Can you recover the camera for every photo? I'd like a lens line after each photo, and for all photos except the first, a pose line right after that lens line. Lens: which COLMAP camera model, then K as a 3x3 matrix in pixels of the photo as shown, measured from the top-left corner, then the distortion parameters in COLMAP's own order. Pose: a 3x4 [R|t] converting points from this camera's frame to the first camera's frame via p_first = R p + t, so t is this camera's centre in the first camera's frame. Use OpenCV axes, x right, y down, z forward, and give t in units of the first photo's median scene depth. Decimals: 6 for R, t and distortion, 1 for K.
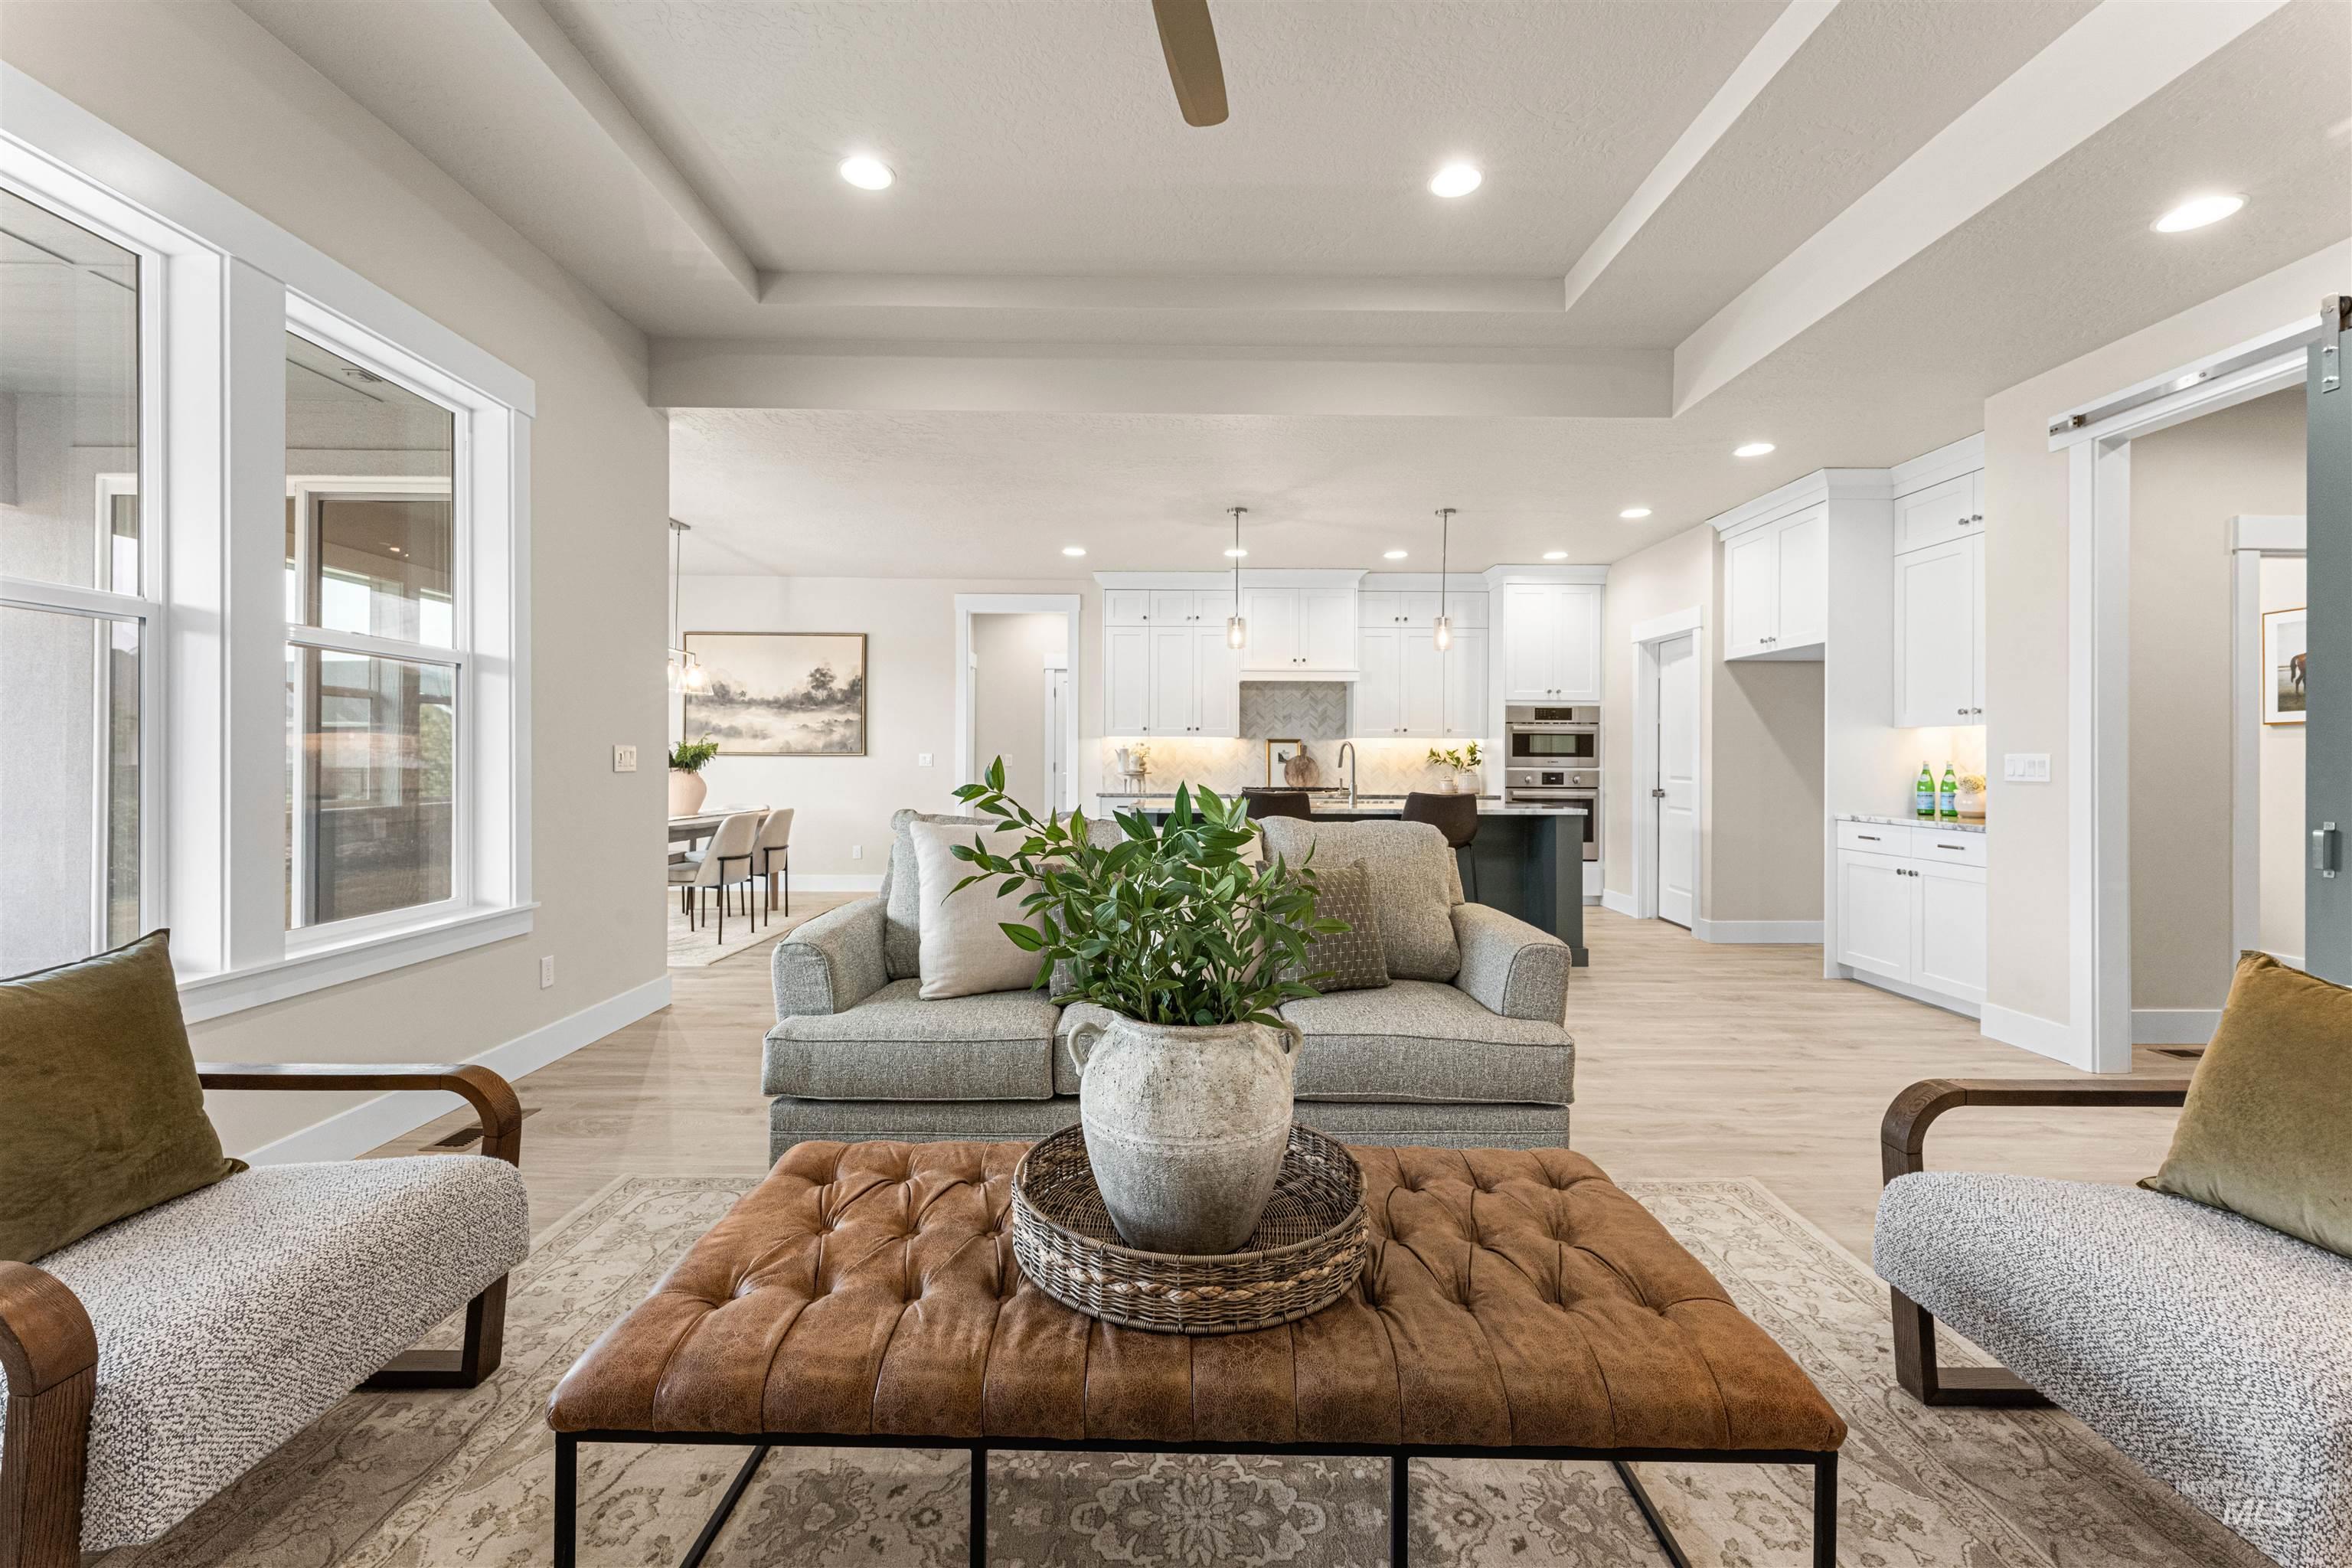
lens RADIAL K [[950.6, 0, 1181.4], [0, 950.6, 763.0], [0, 0, 1]] dist [0.003164, -0.001258]
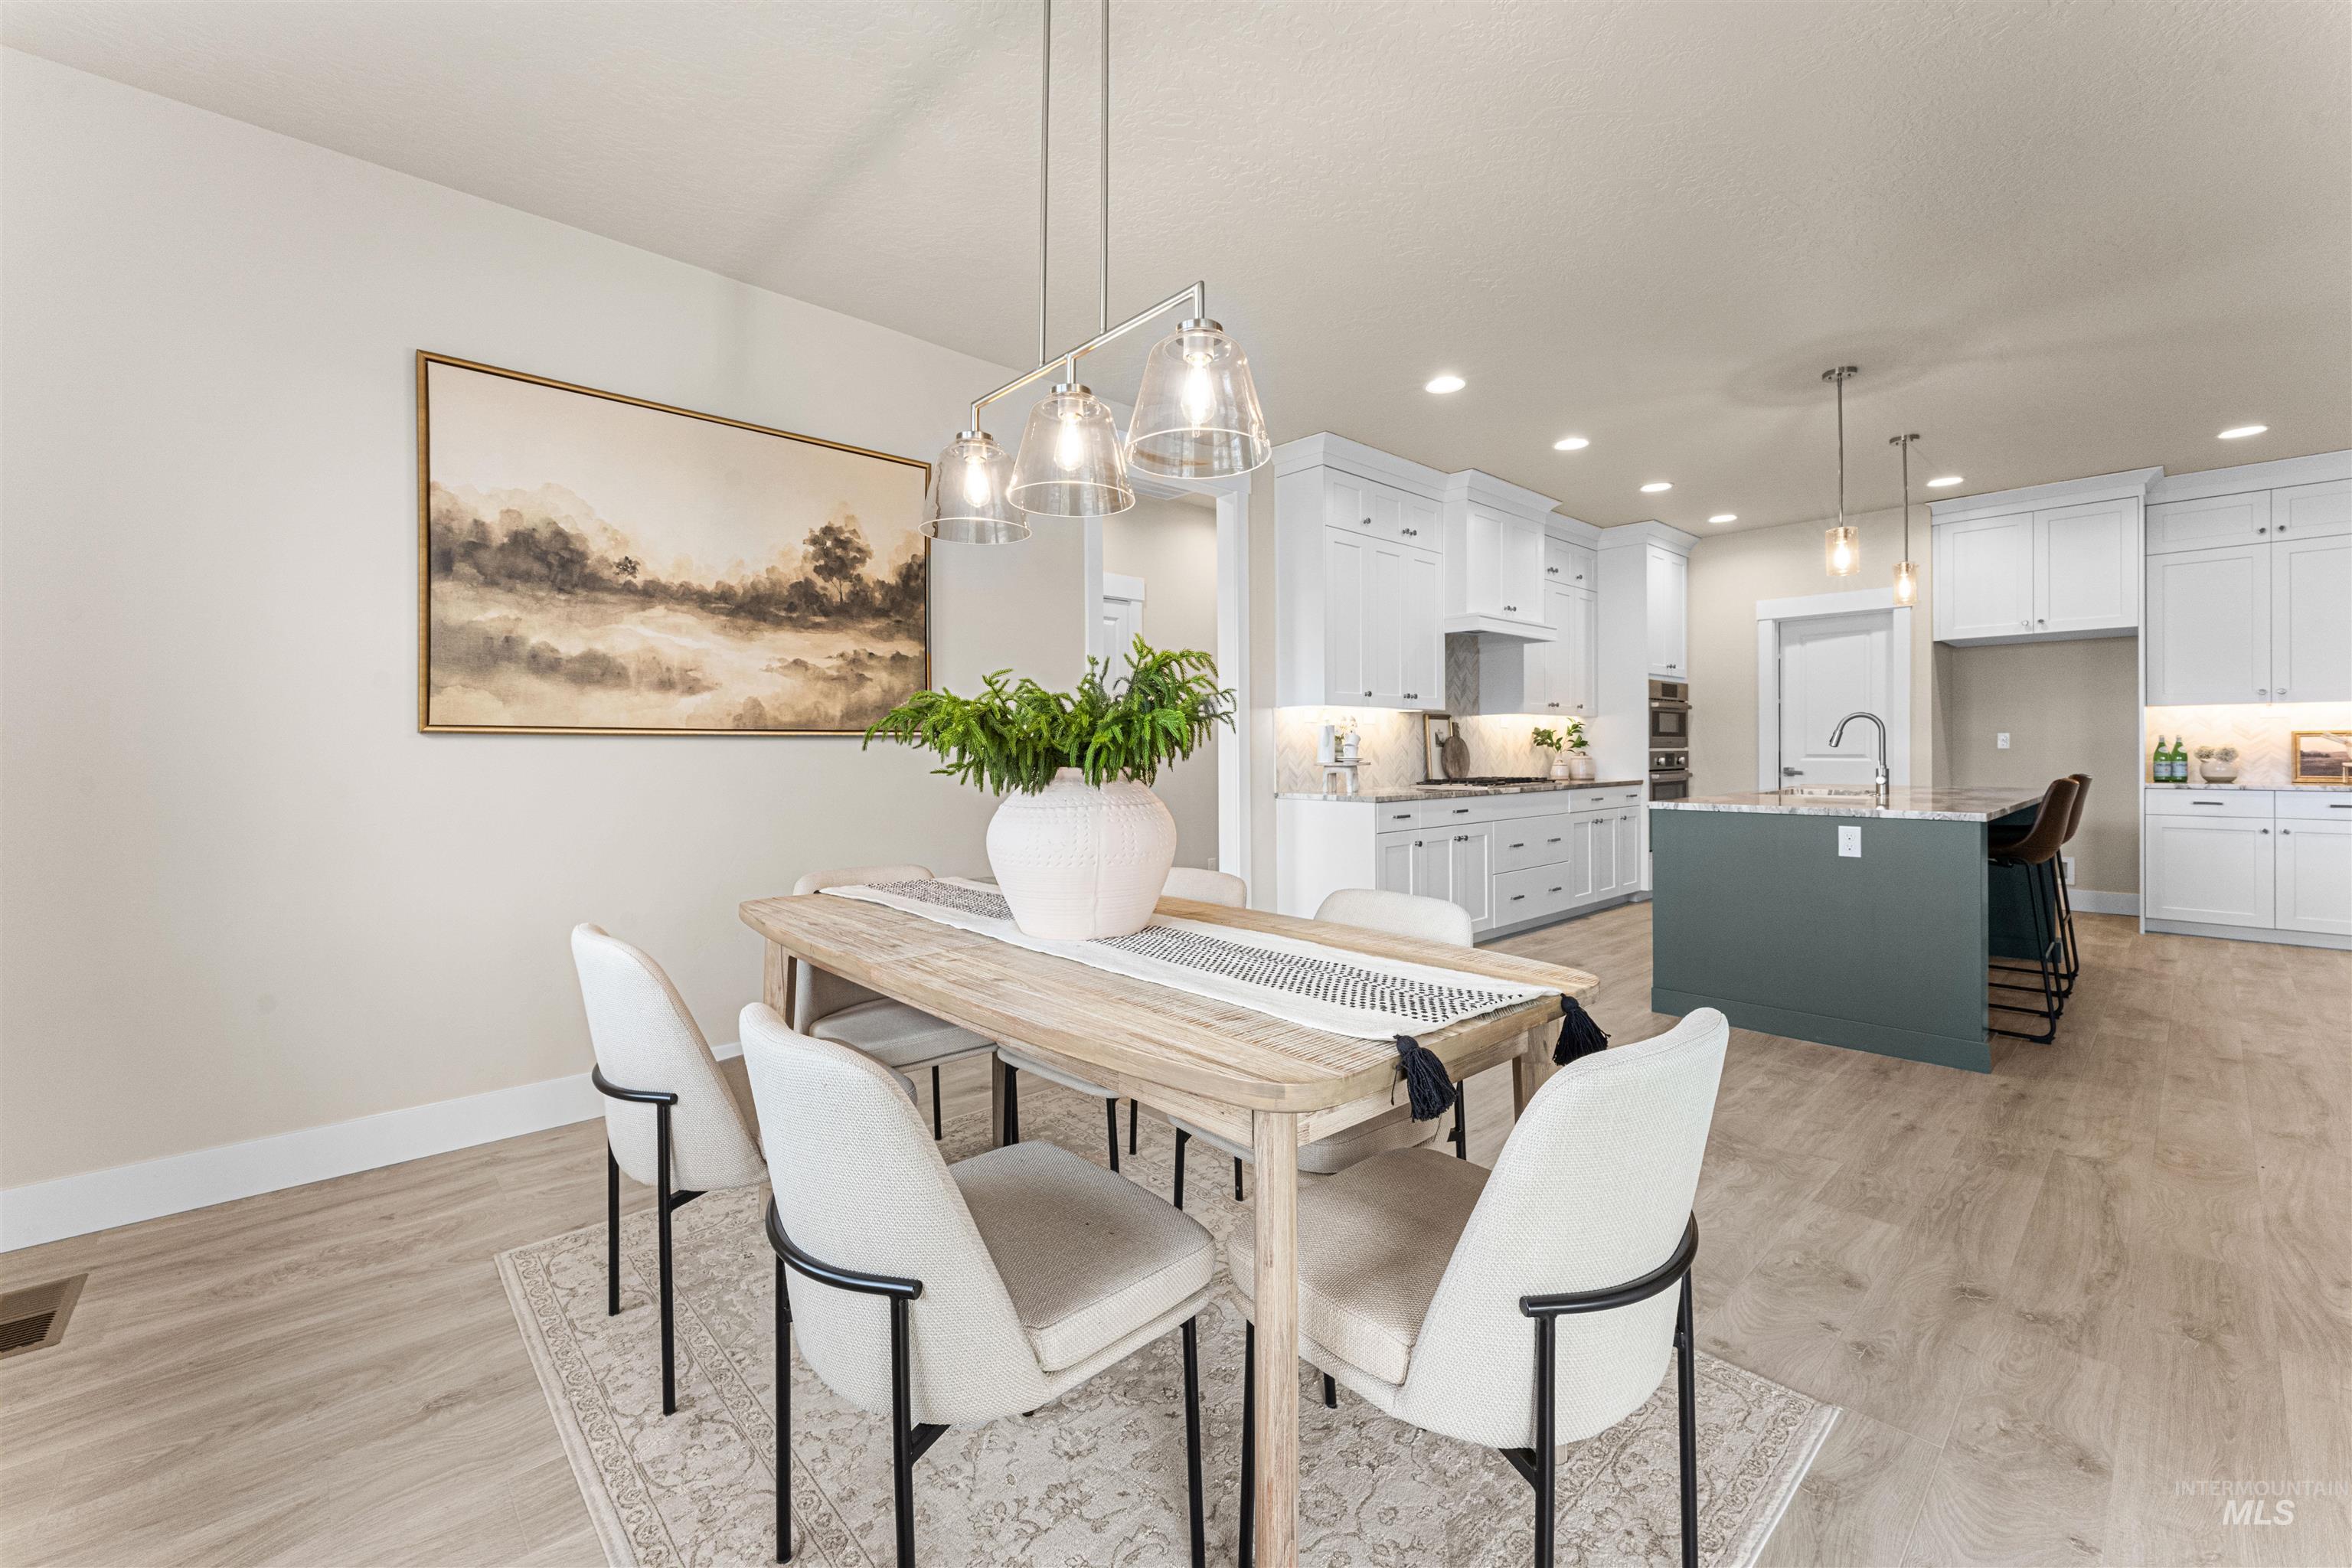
lens RADIAL K [[950.6, 0, 1179.0], [0, 950.6, 752.4], [0, 0, 1]] dist [0.003164, -0.001258]
pose [[0.739527, -0.011594, 0.673027, -0.550396], [0.013124, 0.999910, 0.002804, -0.000024], [-0.672999, 0.006759, 0.739612, 0.591016]]
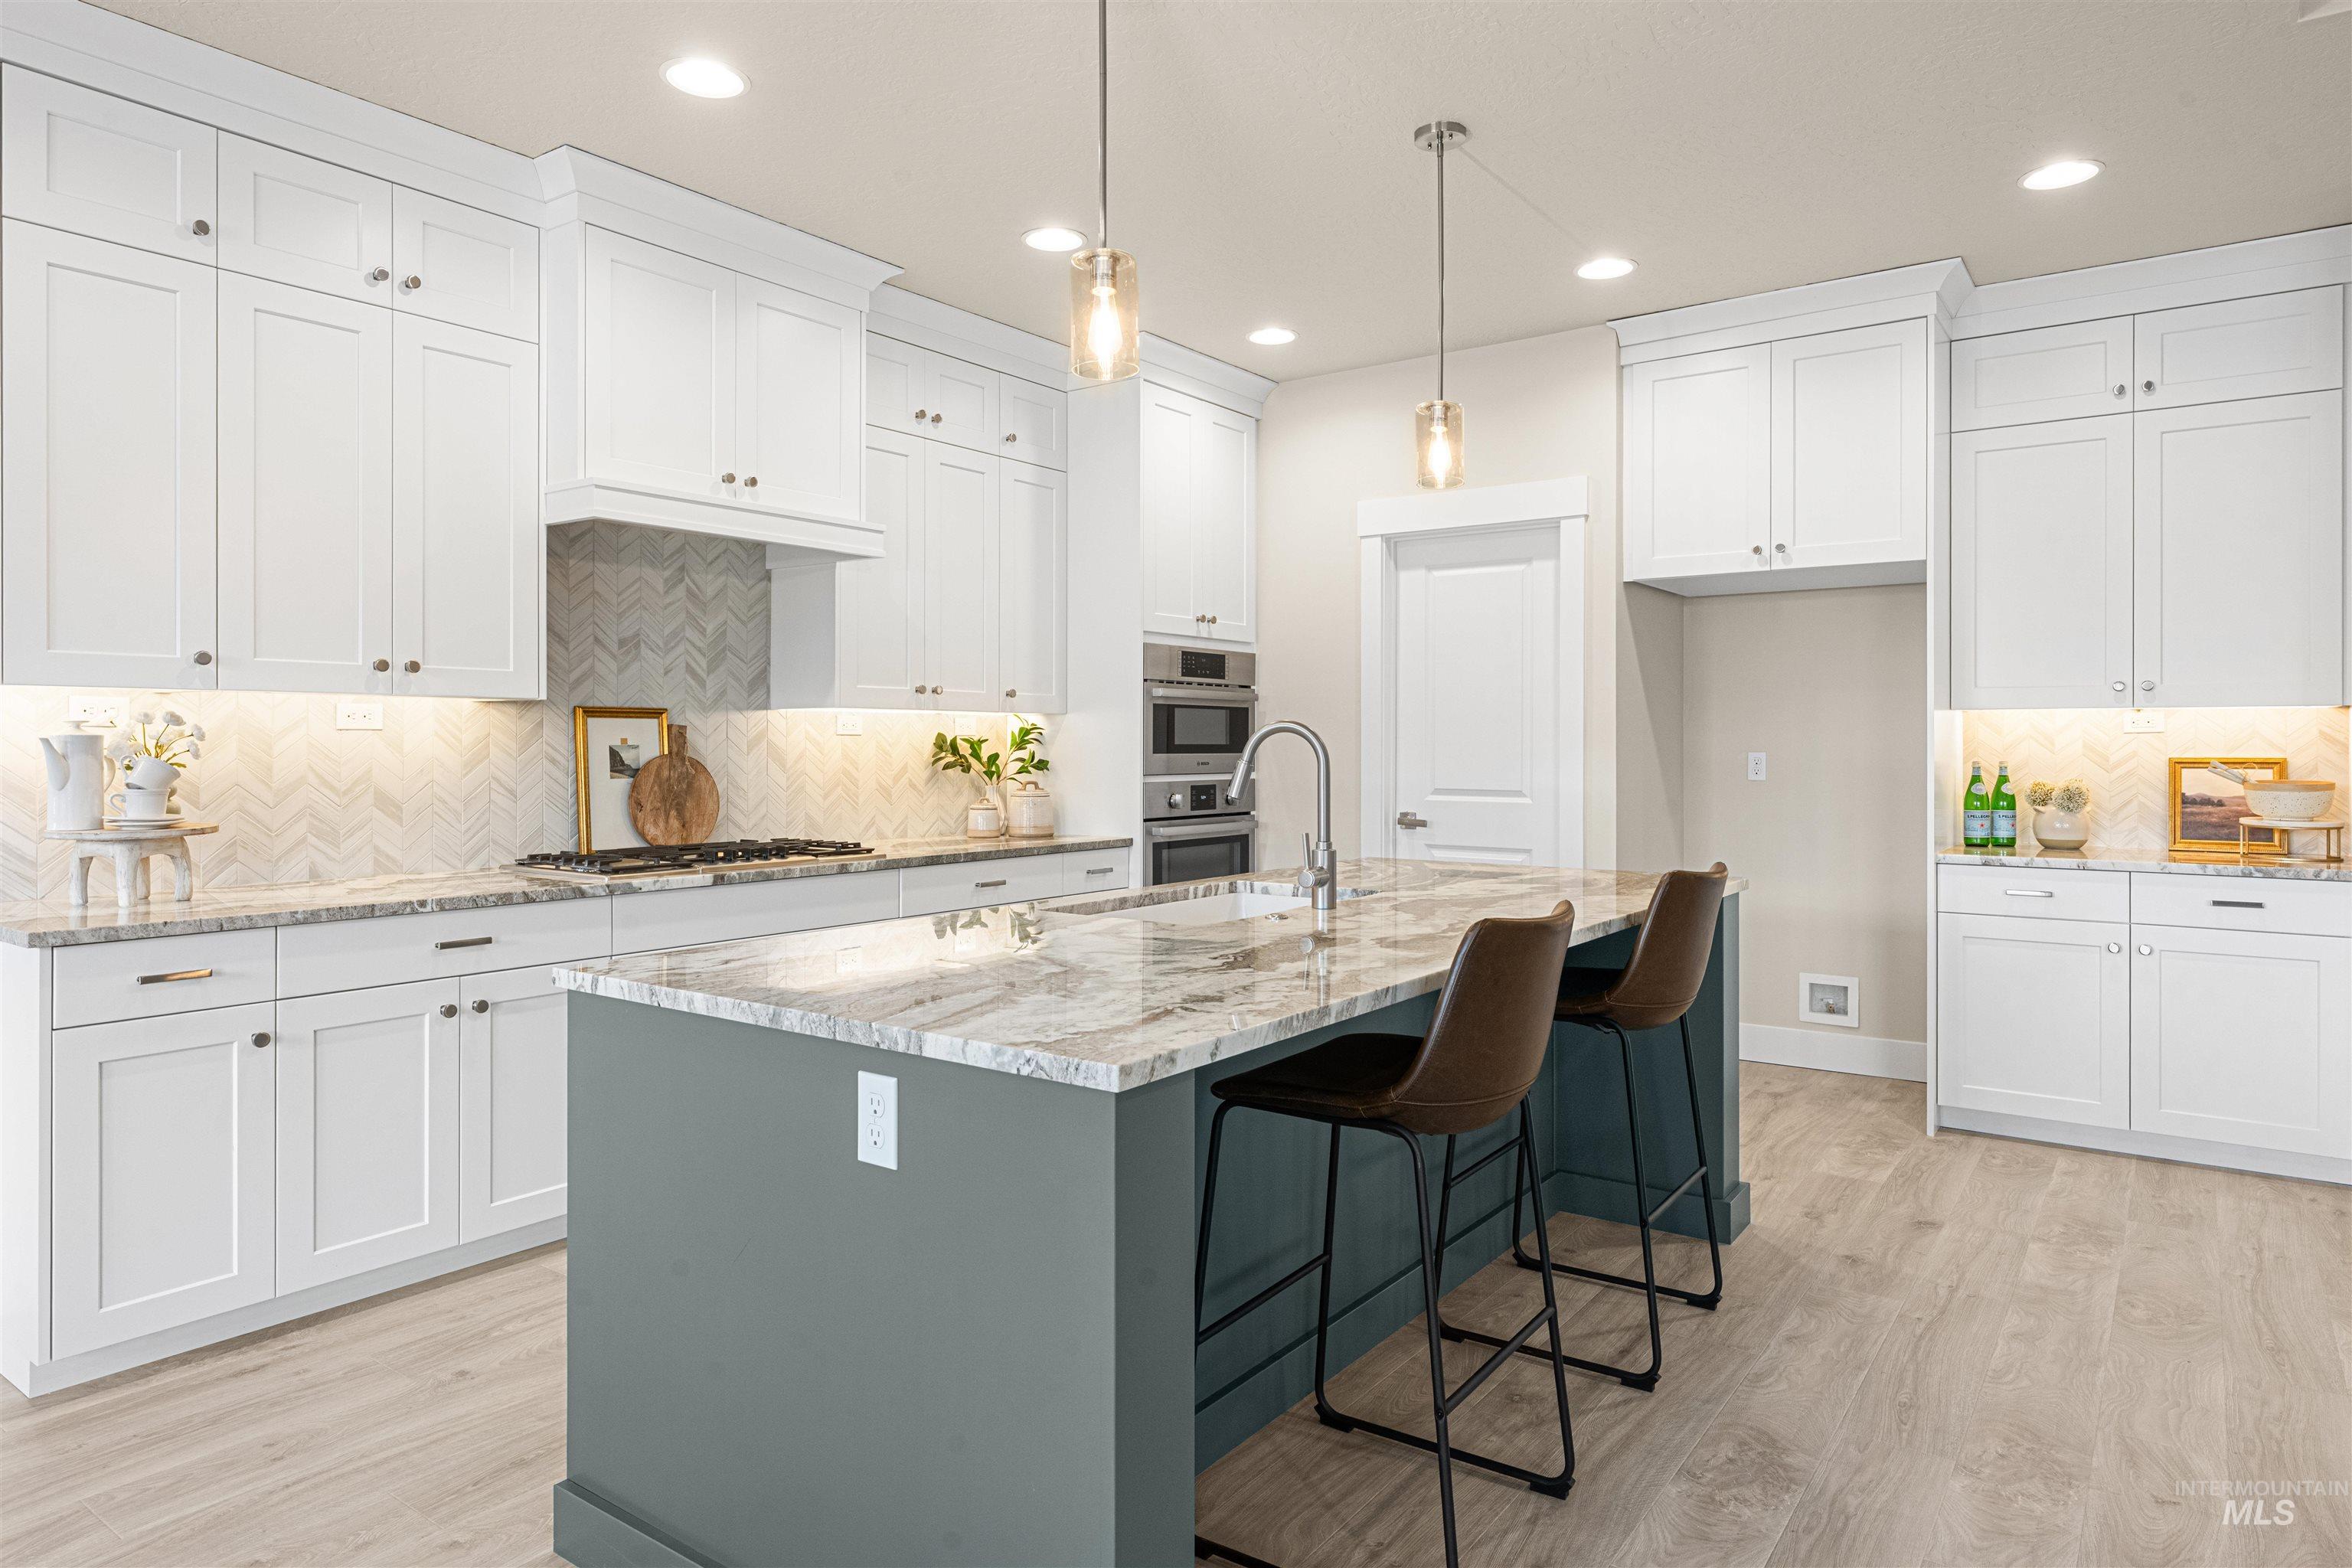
lens RADIAL K [[1404.3, 0, 1168.5], [0, 1404.3, 740.4], [0, 0, 1]] dist [-0.001845, 0.001846]
pose [[0.599940, -0.002793, 0.800040, -0.182265], [0.005774, 0.999983, -0.000840, -0.011627], [-0.800024, 0.005124, 0.599946, 0.542299]]
